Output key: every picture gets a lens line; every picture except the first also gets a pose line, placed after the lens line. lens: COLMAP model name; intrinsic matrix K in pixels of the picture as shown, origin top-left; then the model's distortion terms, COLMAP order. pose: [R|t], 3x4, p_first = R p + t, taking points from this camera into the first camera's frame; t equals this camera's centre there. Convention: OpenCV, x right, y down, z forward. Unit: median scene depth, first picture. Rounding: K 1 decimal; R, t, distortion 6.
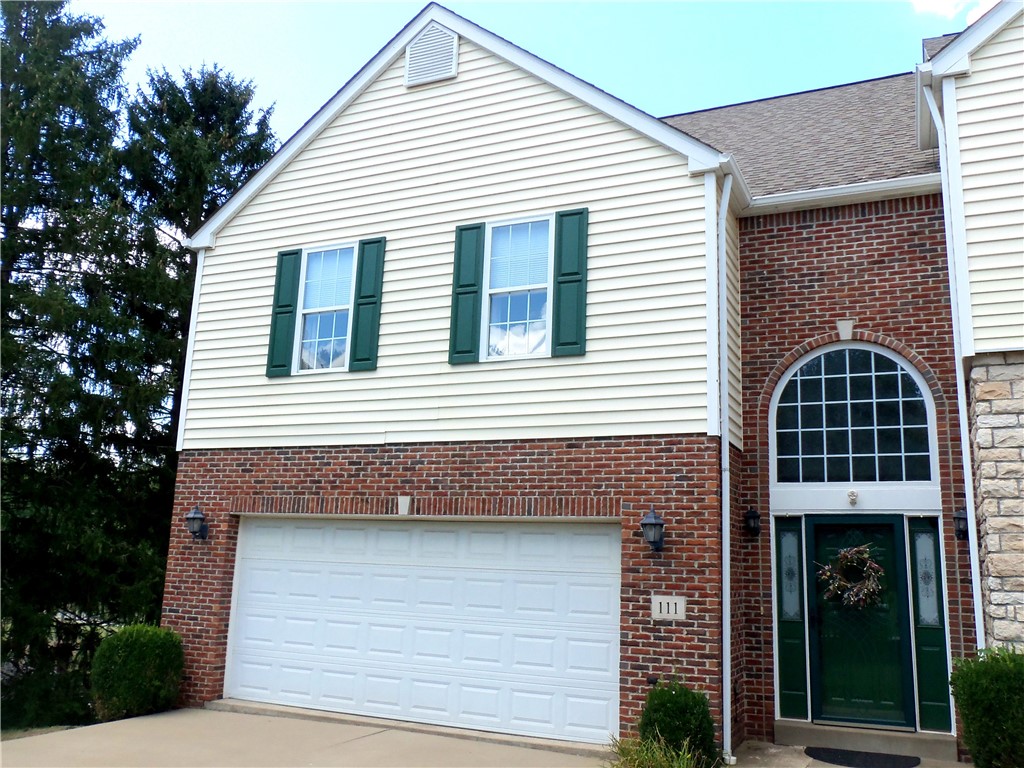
lens RADIAL K [[888.3, 0, 526.6], [0, 888.3, 382.9], [0, 0, 1]] dist [-0.010448, 0.008618]
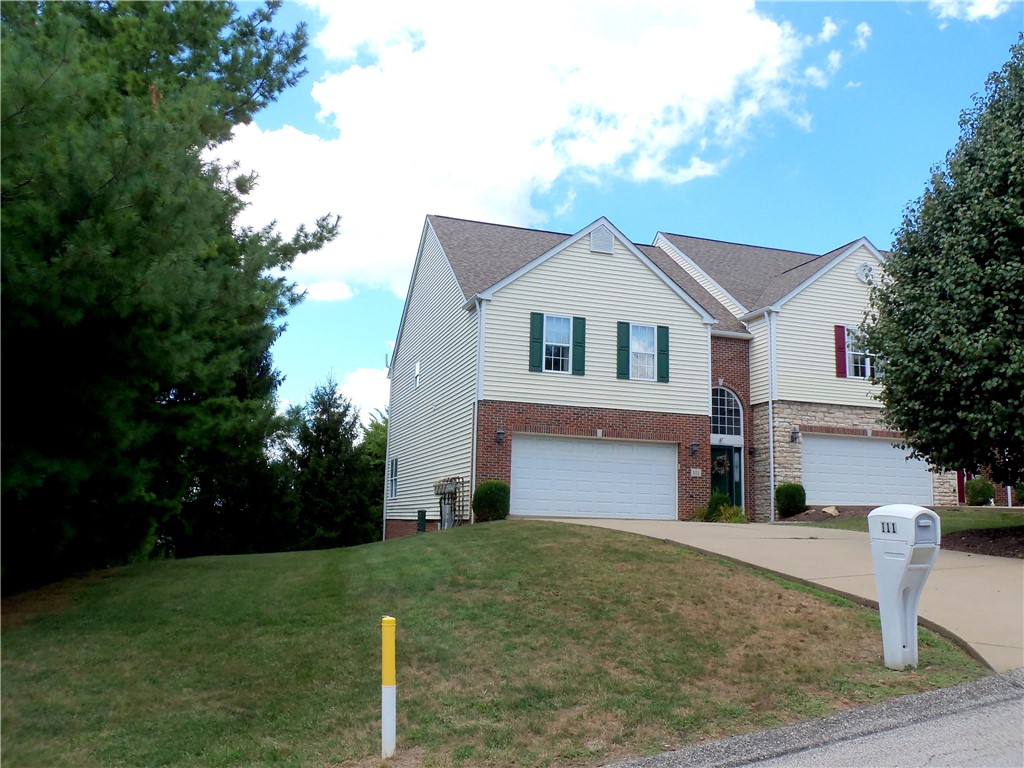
lens RADIAL K [[888.3, 0, 526.6], [0, 888.3, 382.9], [0, 0, 1]] dist [-0.010448, 0.008618]
pose [[0.732547, 0.097406, 0.673711, -2.070784], [-0.137252, 0.990518, 0.006028, 0.012973], [-0.666736, -0.096884, 0.738970, -0.719144]]
